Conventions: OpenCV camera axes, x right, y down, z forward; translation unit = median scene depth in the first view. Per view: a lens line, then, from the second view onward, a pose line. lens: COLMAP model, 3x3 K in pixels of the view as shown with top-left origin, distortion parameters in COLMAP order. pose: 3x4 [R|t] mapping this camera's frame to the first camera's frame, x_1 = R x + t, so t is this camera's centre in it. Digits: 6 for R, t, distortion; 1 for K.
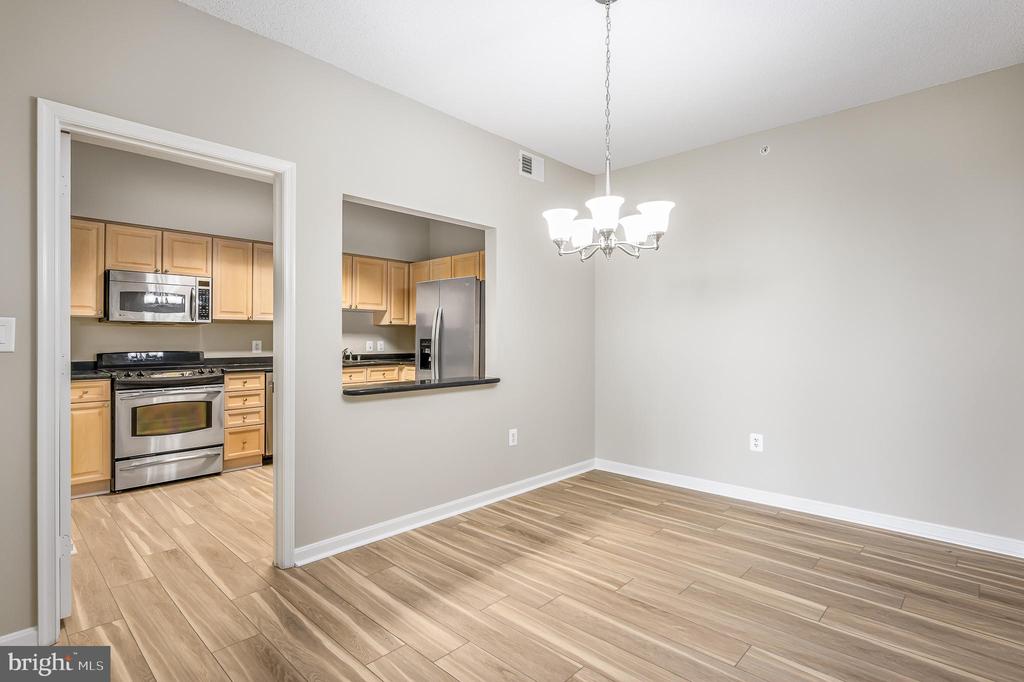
lens RADIAL K [[503.6, 0, 517.1], [0, 503.6, 338.0], [0, 0, 1]] dist [-0.000680, -0.000269]
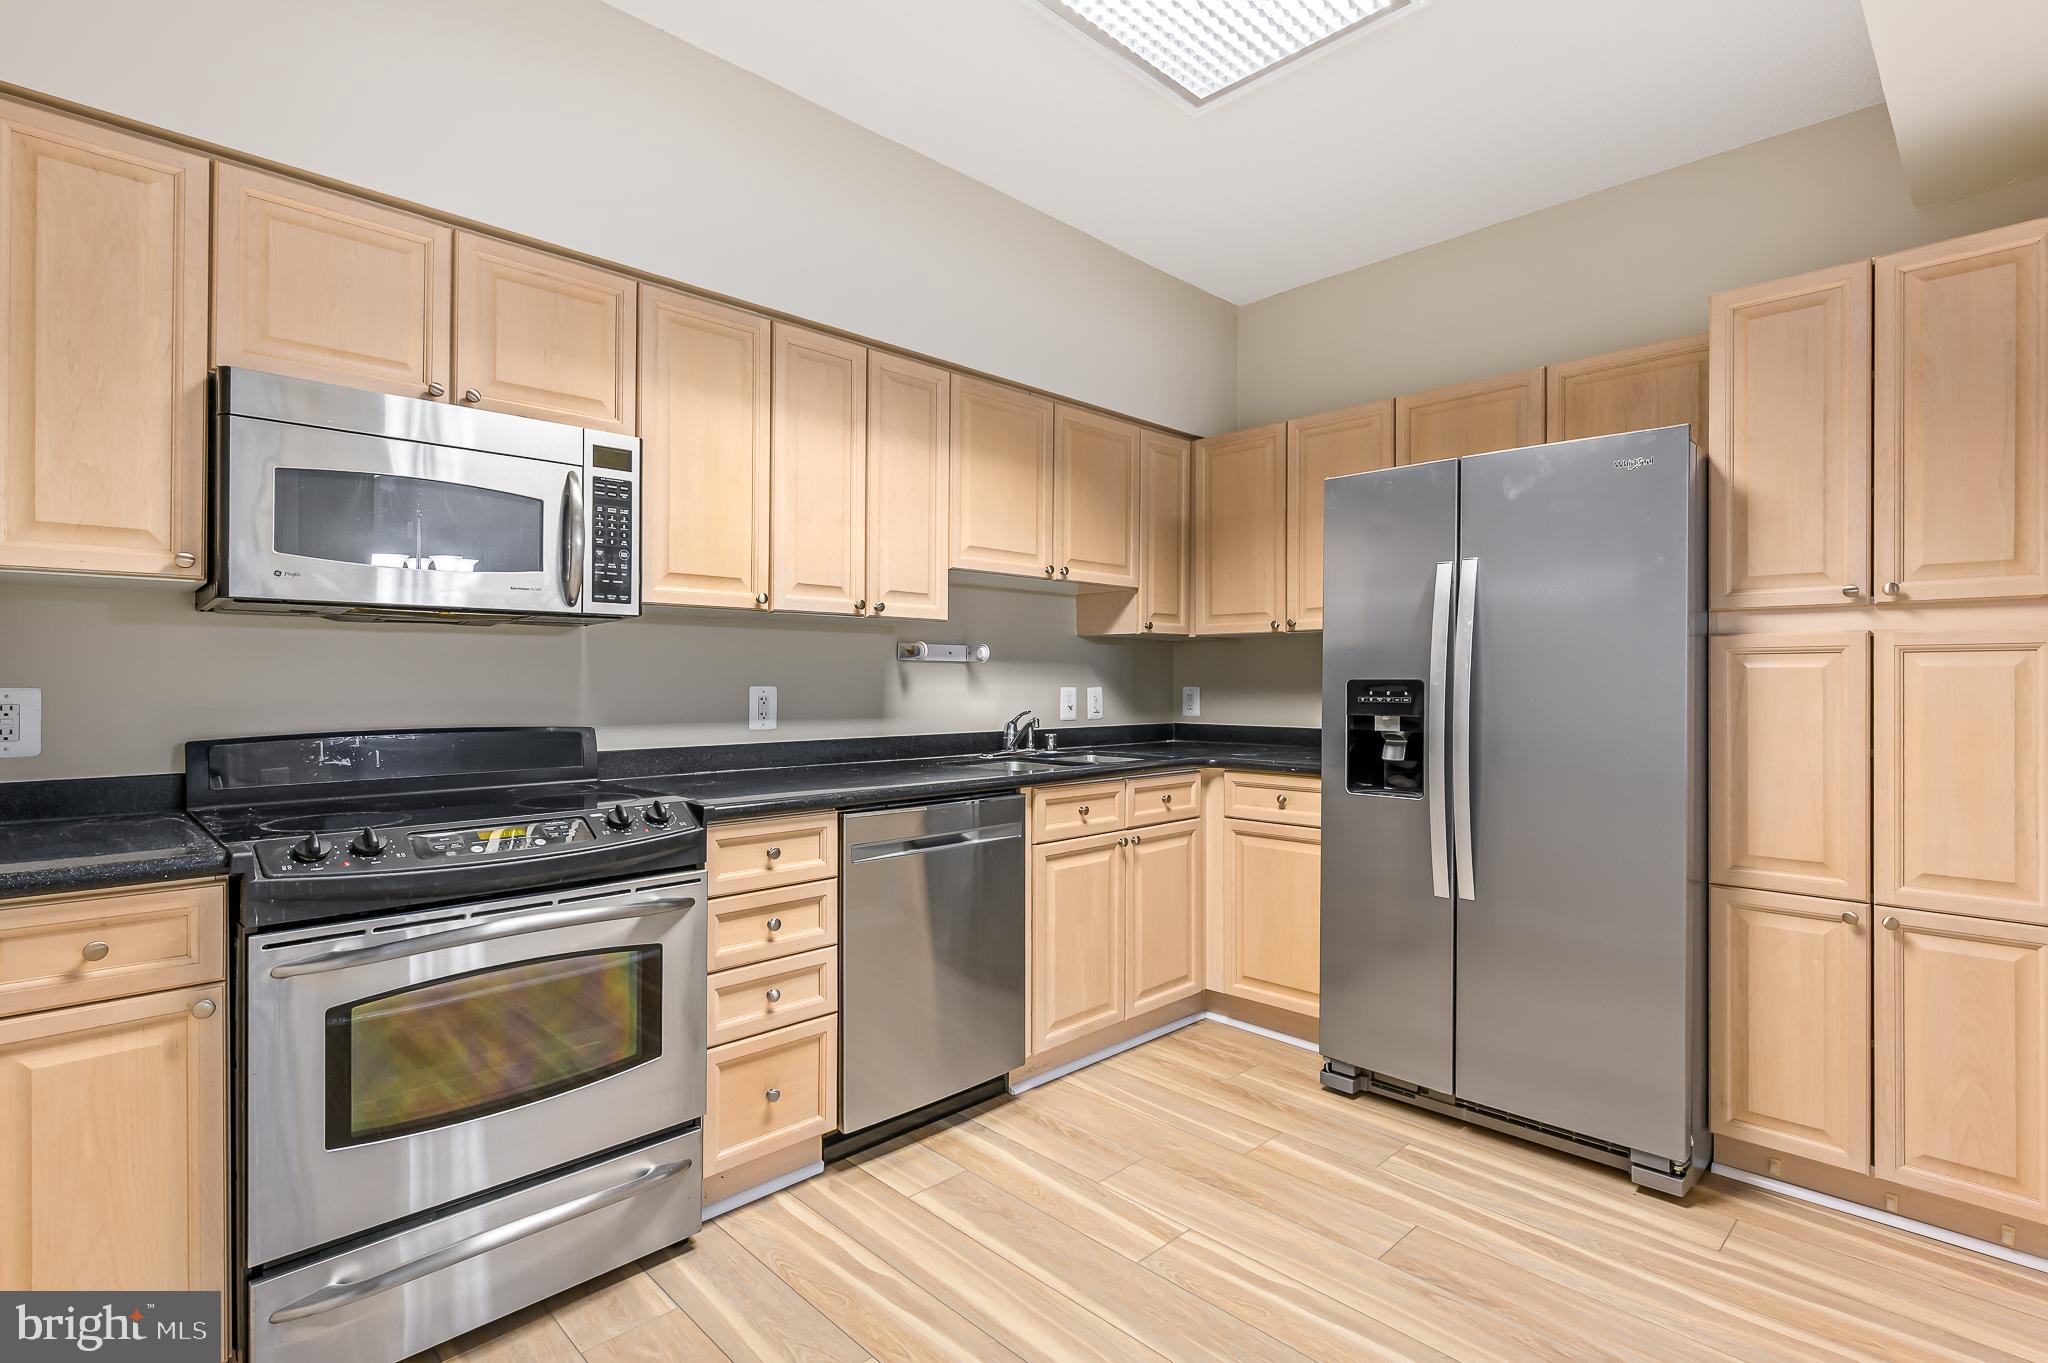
lens RADIAL K [[985.2, 0, 1029.4], [0, 985.2, 684.0], [0, 0, 1]] dist [0.002731, 0.000310]
pose [[0.998767, 0.000447, -0.049639, -0.430274], [-0.000172, 0.999985, 0.005556, 0.000936], [0.049641, -0.005540, 0.998752, 0.574083]]
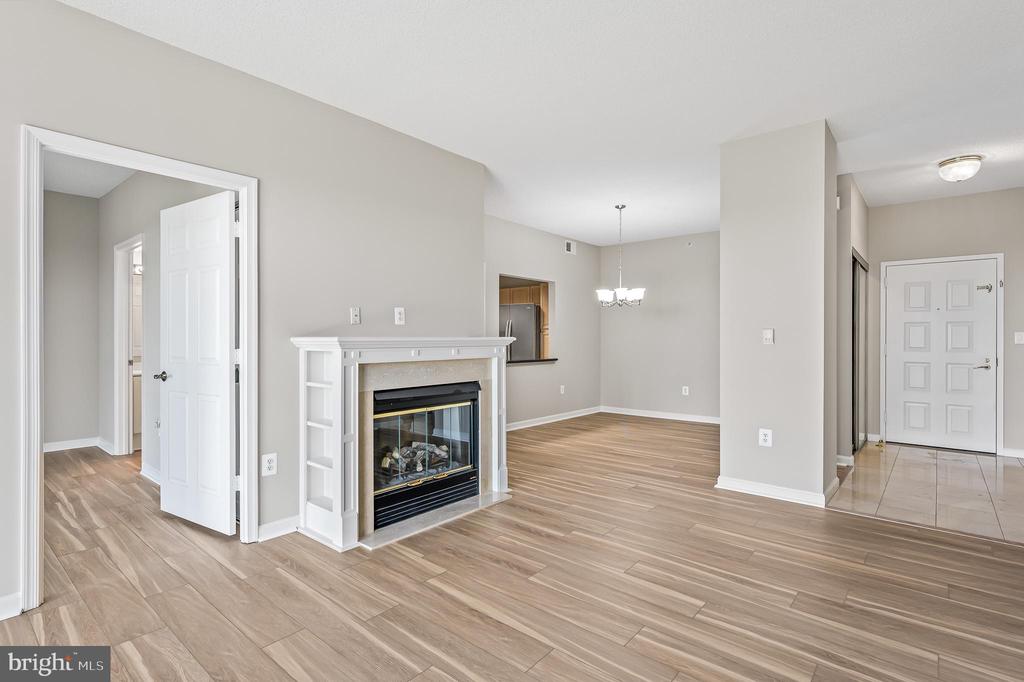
lens RADIAL K [[503.6, 0, 517.1], [0, 503.6, 338.0], [0, 0, 1]] dist [-0.000680, -0.000269]
pose [[0.998447, 0.001030, 0.055707, -0.271179], [-0.000849, 0.999994, -0.003260, 0.005350], [-0.055710, 0.003208, 0.998442, -0.858006]]
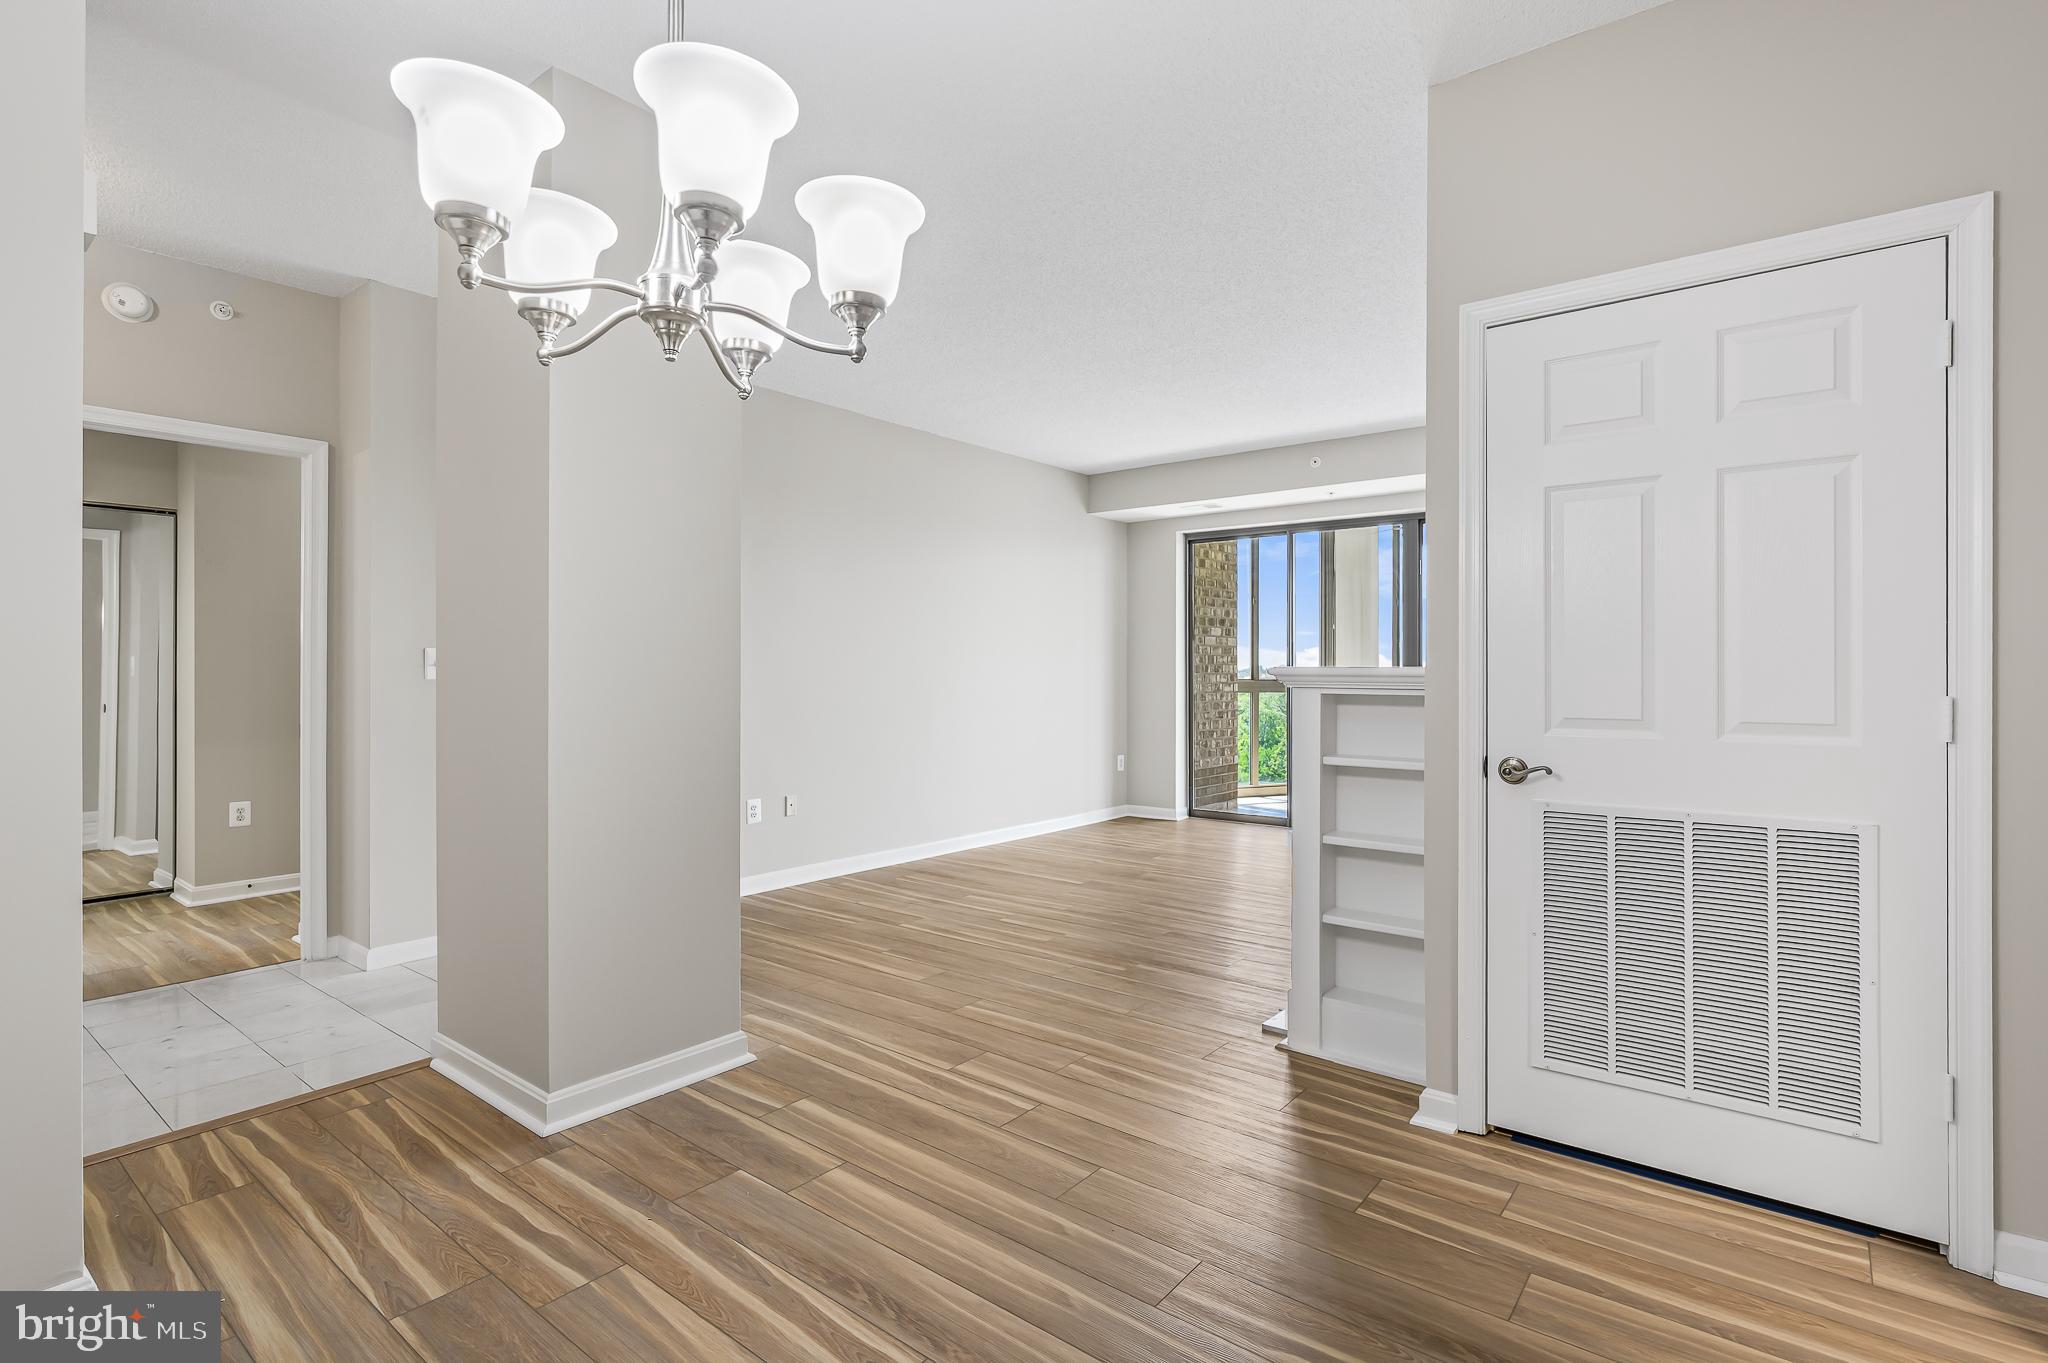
lens RADIAL K [[987.8, 0, 1030.5], [0, 987.8, 672.1], [0, 0, 1]] dist [-0.002457, -0.000681]
pose [[-0.996806, -0.000317, -0.079863, 0.021086], [-0.000541, 0.999996, 0.002777, 0.001957], [0.079862, 0.002812, -0.996802, 0.834323]]
